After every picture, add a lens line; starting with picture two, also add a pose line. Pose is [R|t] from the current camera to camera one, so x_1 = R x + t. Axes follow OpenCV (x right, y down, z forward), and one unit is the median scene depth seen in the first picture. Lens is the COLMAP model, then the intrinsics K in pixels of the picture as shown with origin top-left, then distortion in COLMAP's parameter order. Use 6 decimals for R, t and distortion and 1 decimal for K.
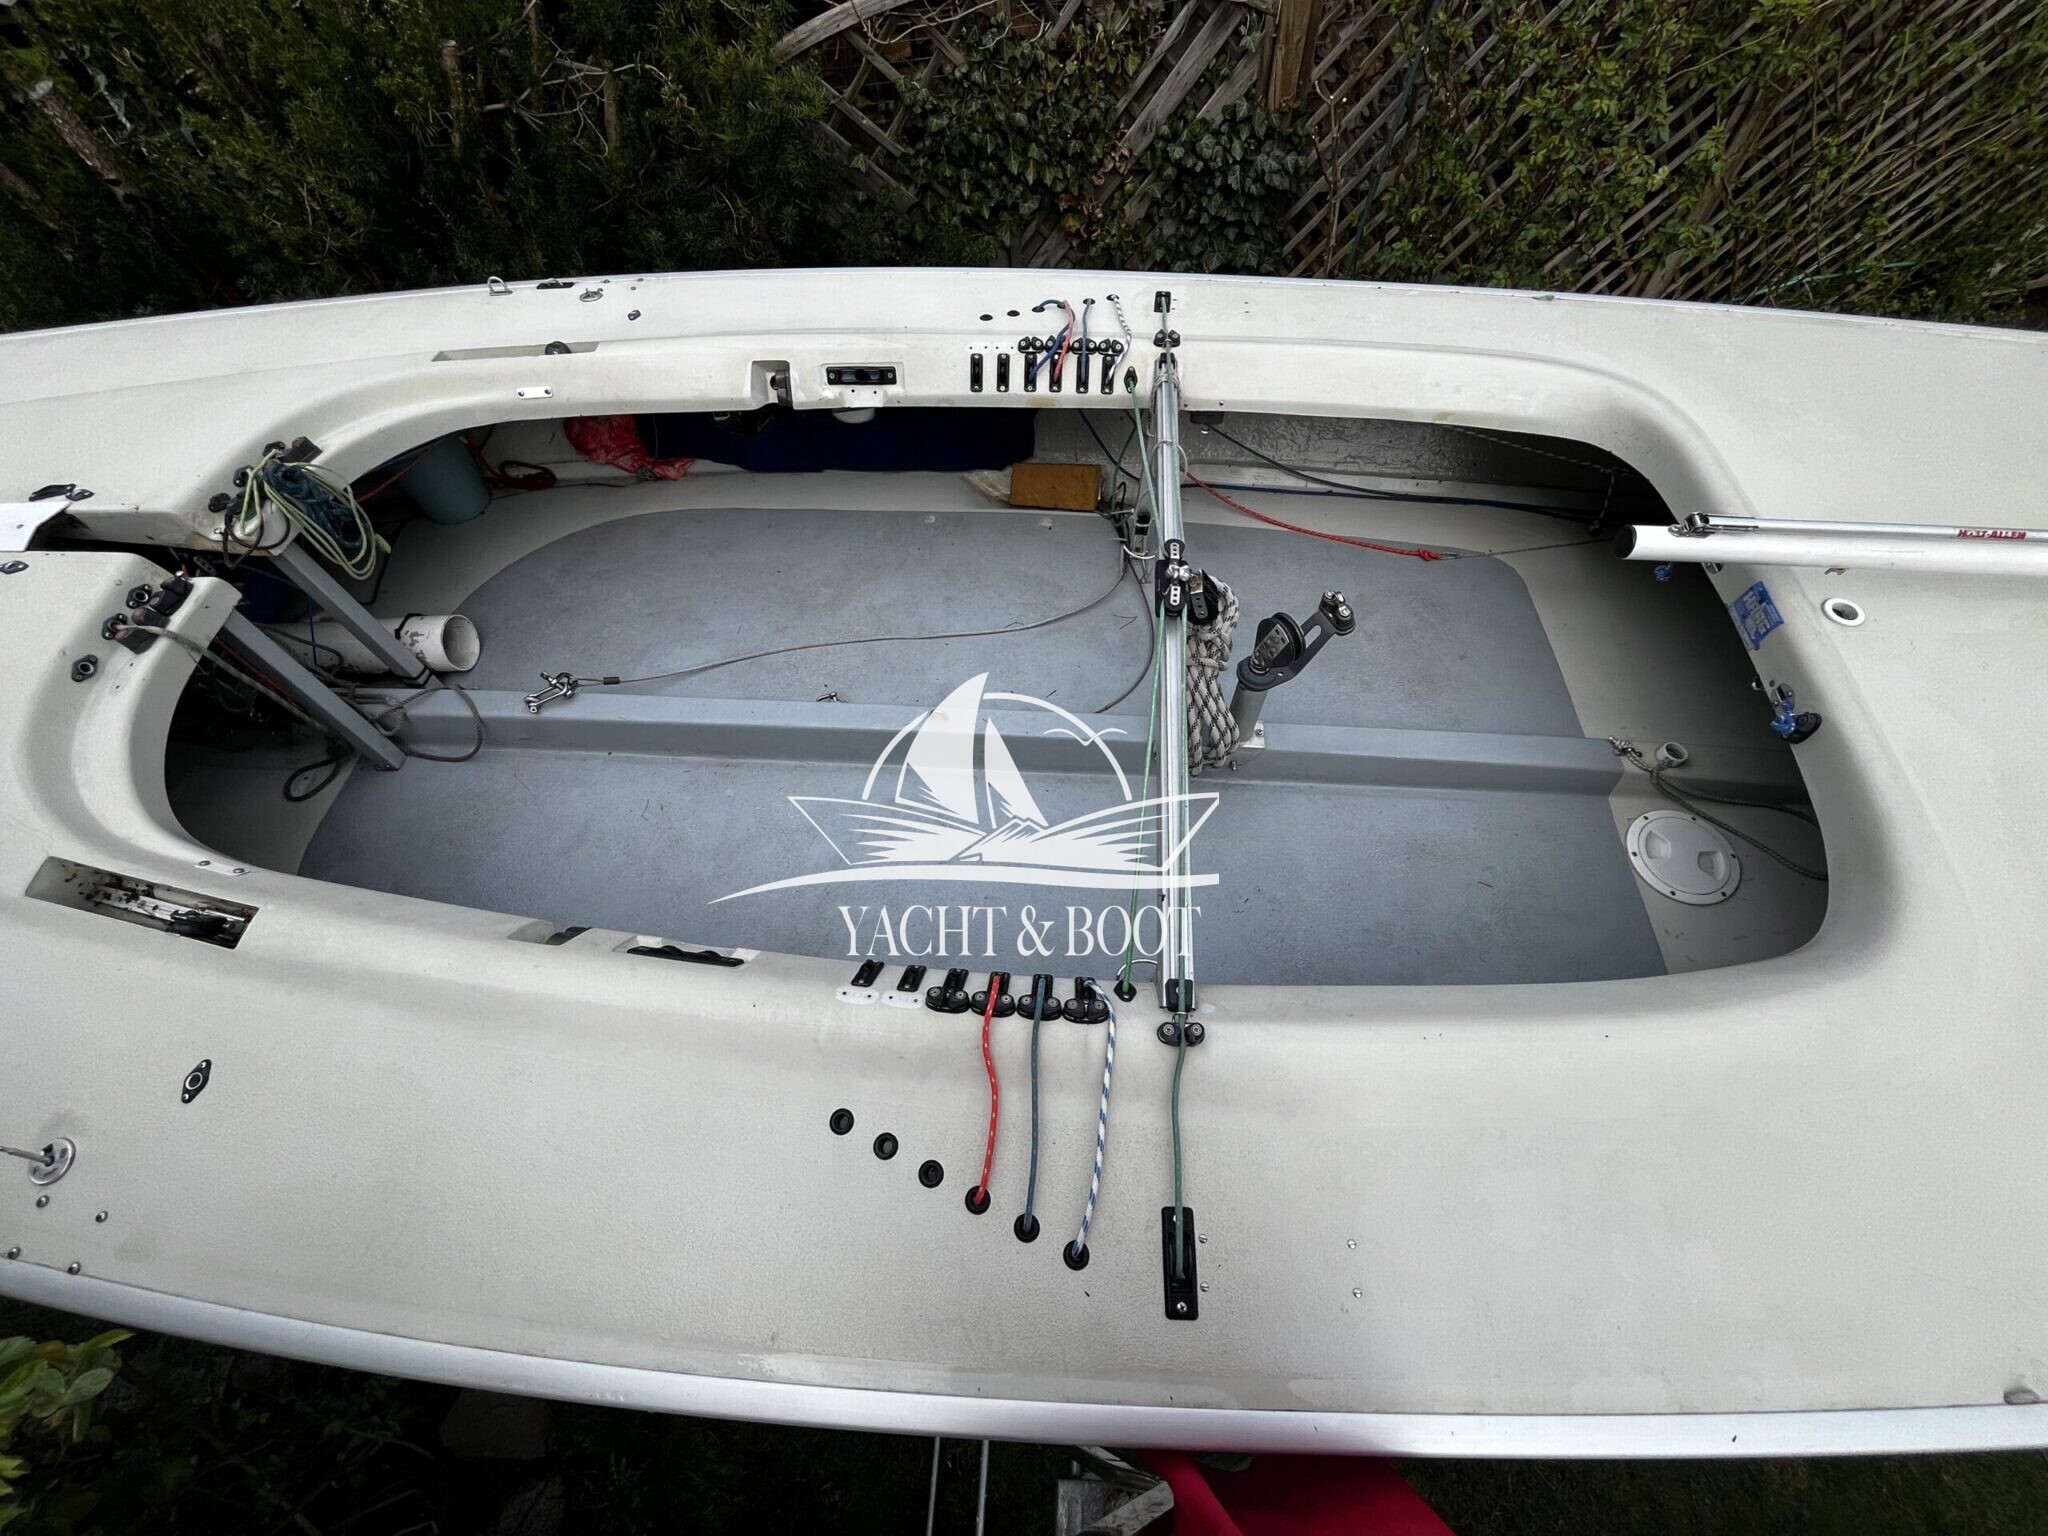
lens RADIAL K [[831.7, 0, 1016.2], [0, 831.7, 770.0], [0, 0, 1]] dist [-0.002803, -0.000348]
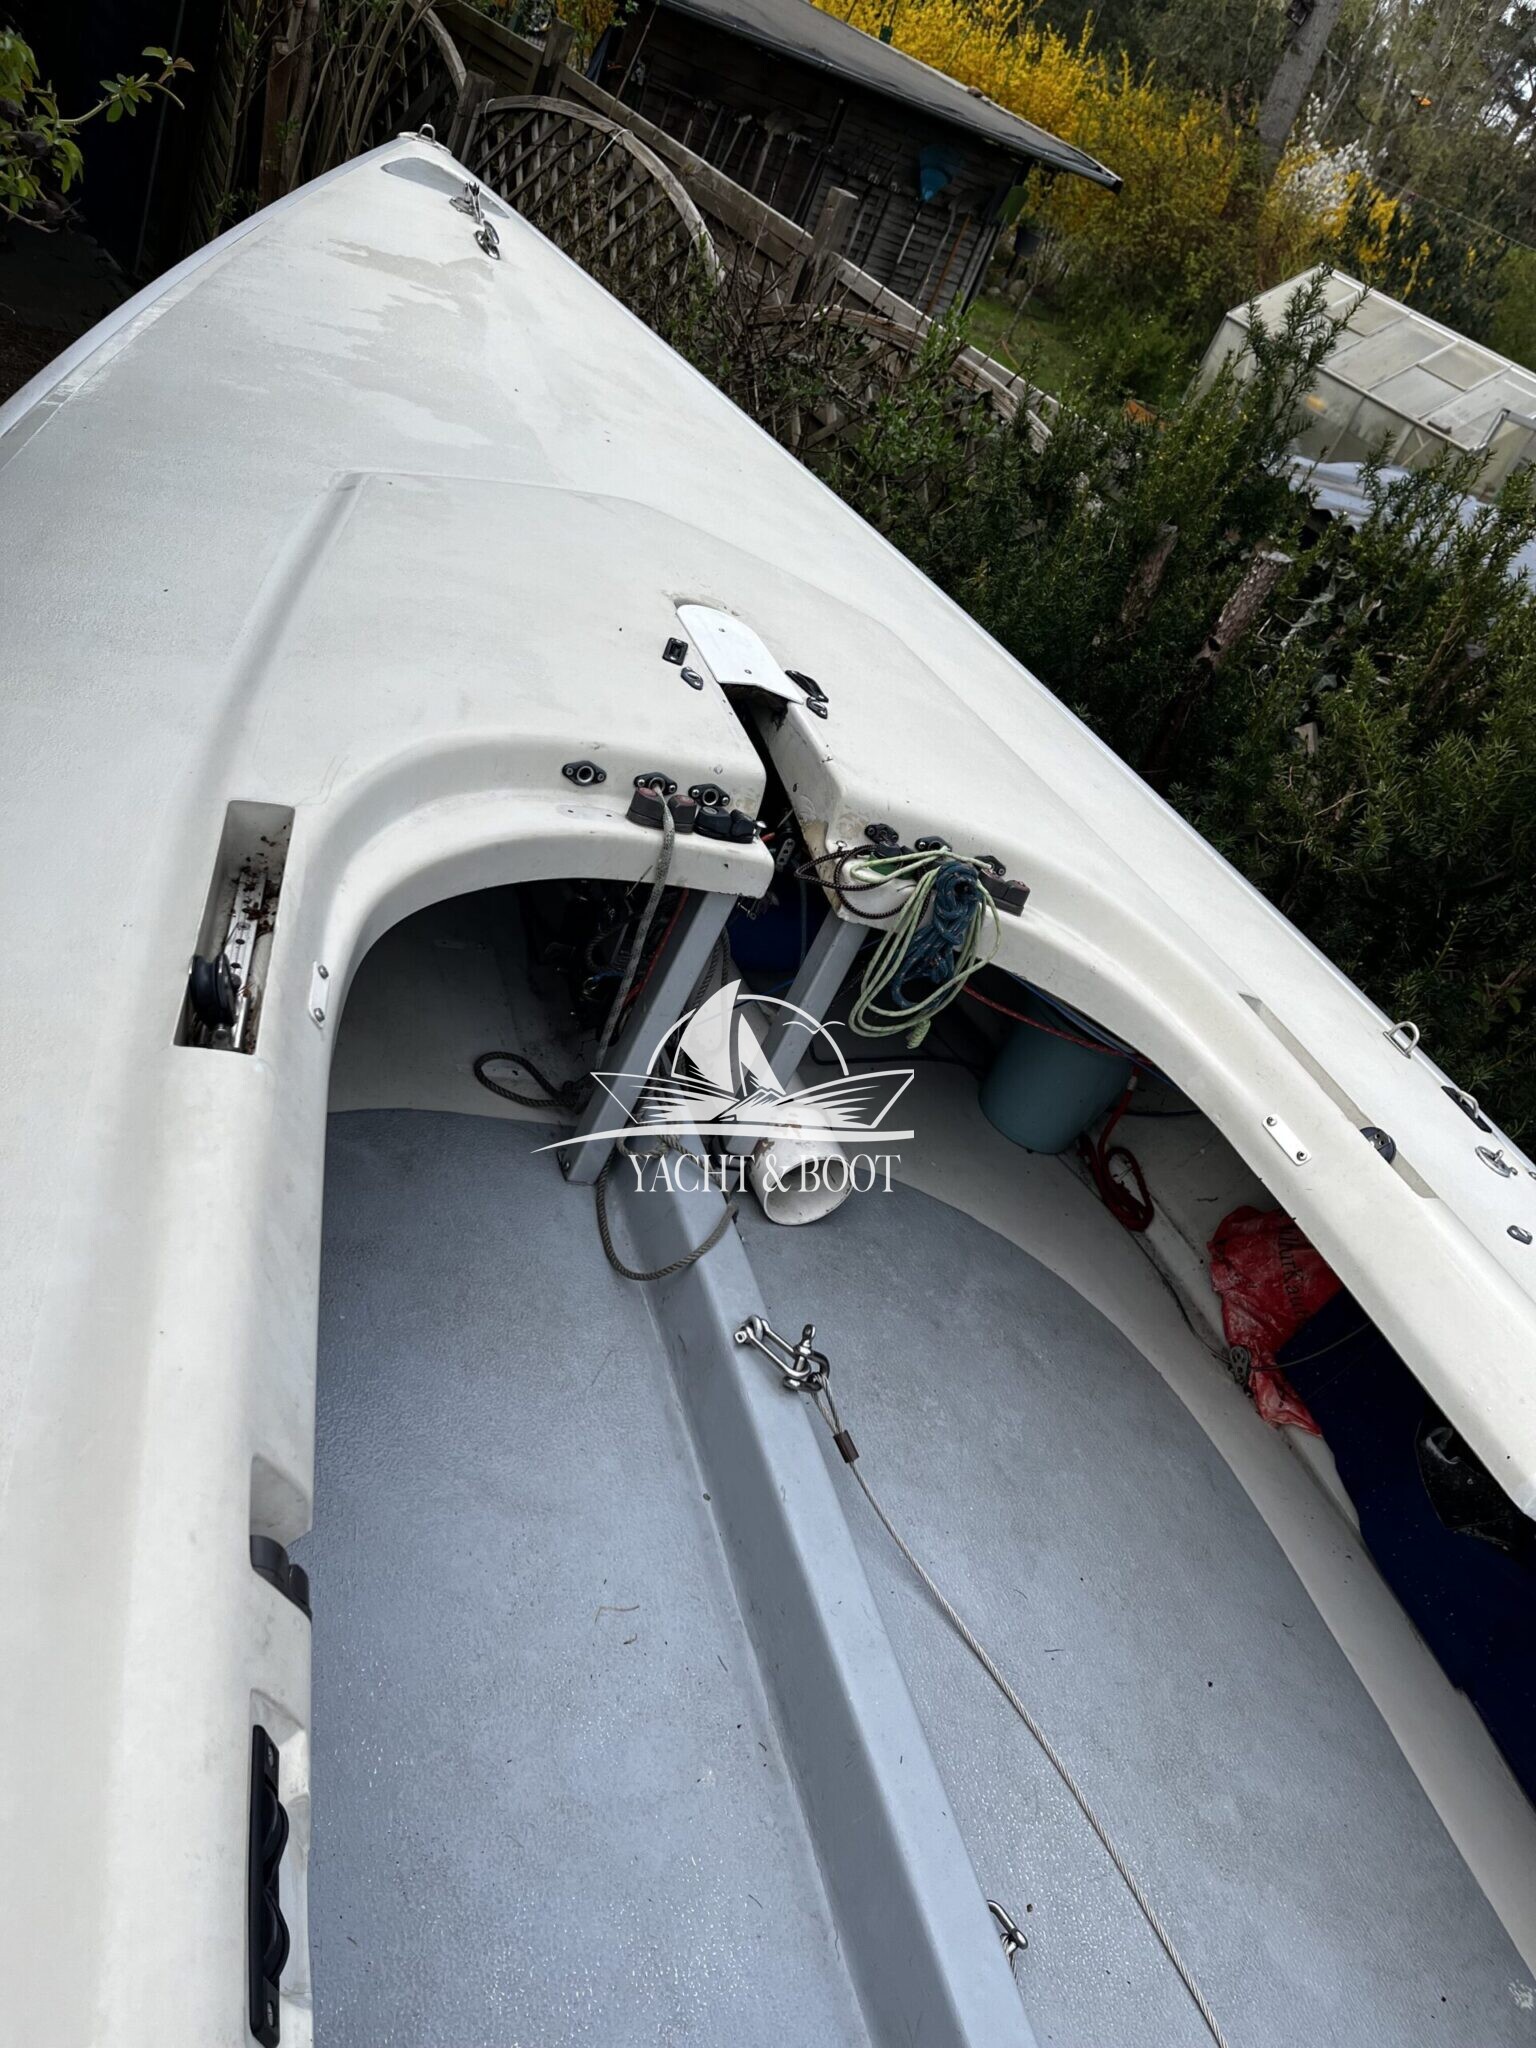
lens RADIAL K [[1542.3, 0, 750.0], [0, 1542.3, 1033.0], [0, 0, 1]] dist [0.083908, -0.127722]
pose [[0.328171, 0.686781, -0.648564, -0.089477], [-0.937829, 0.319050, -0.136688, -0.006817], [0.113050, 0.653100, 0.748786, 0.166334]]
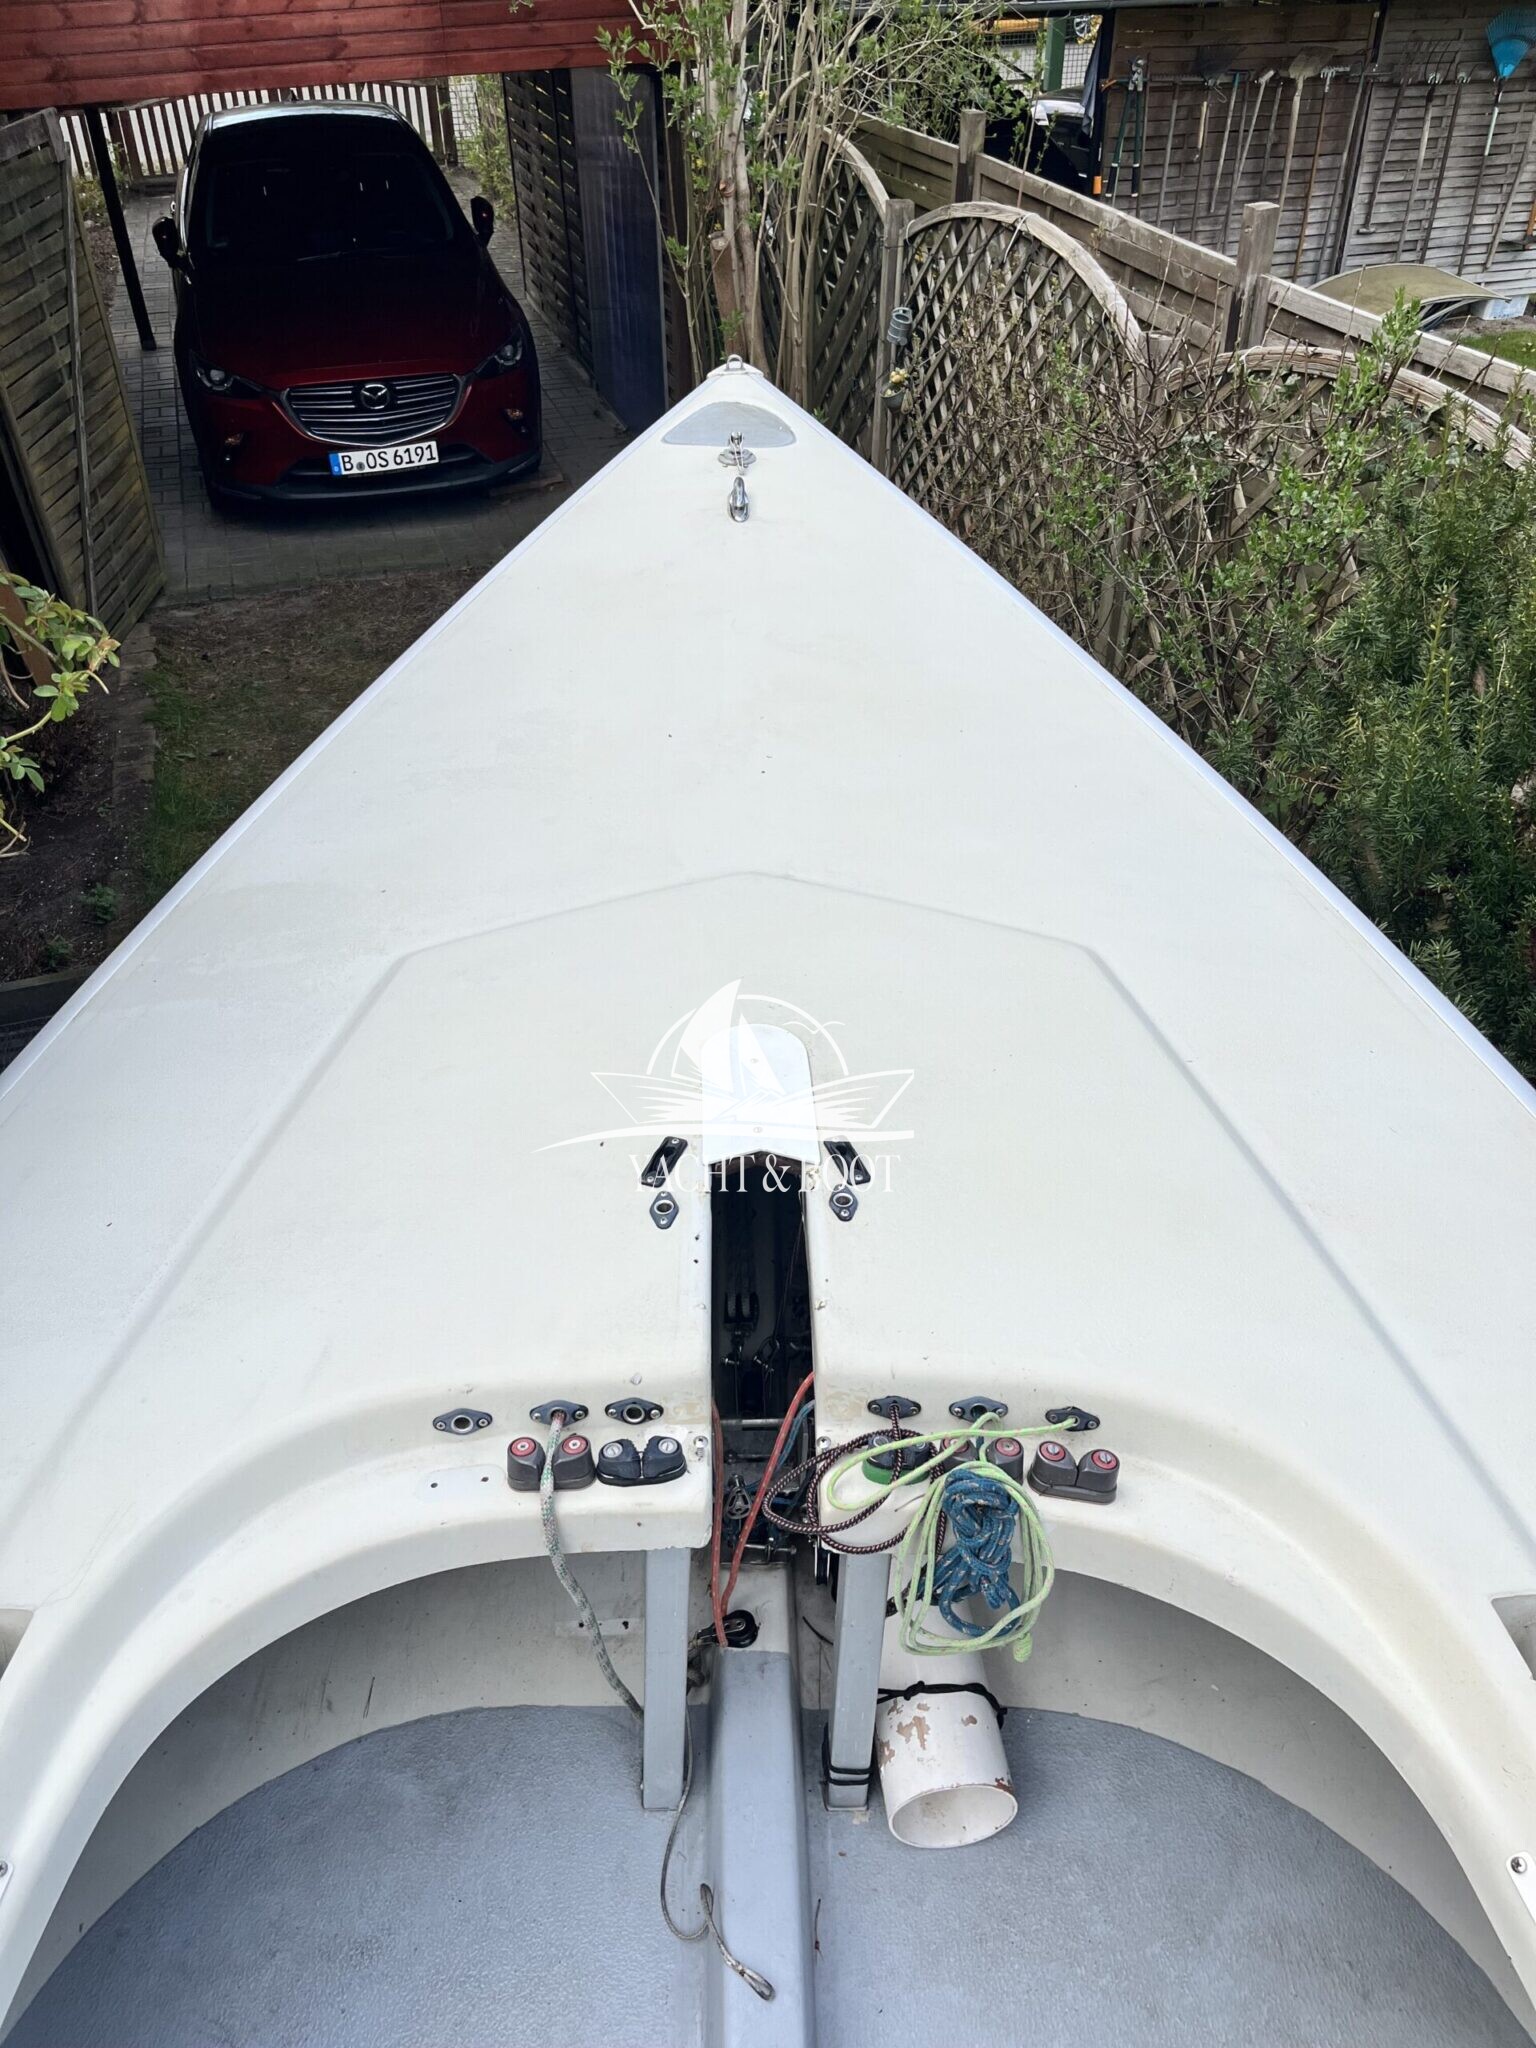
lens RADIAL K [[1533.0, 0, 756.1], [0, 1533.0, 1015.5], [0, 0, 1]] dist [0.083636, -0.121852]
pose [[0.092818, 0.647138, -0.756701, -0.410432], [-0.844278, 0.454015, 0.284719, -0.583987], [0.527806, 0.612439, 0.588505, 0.269018]]
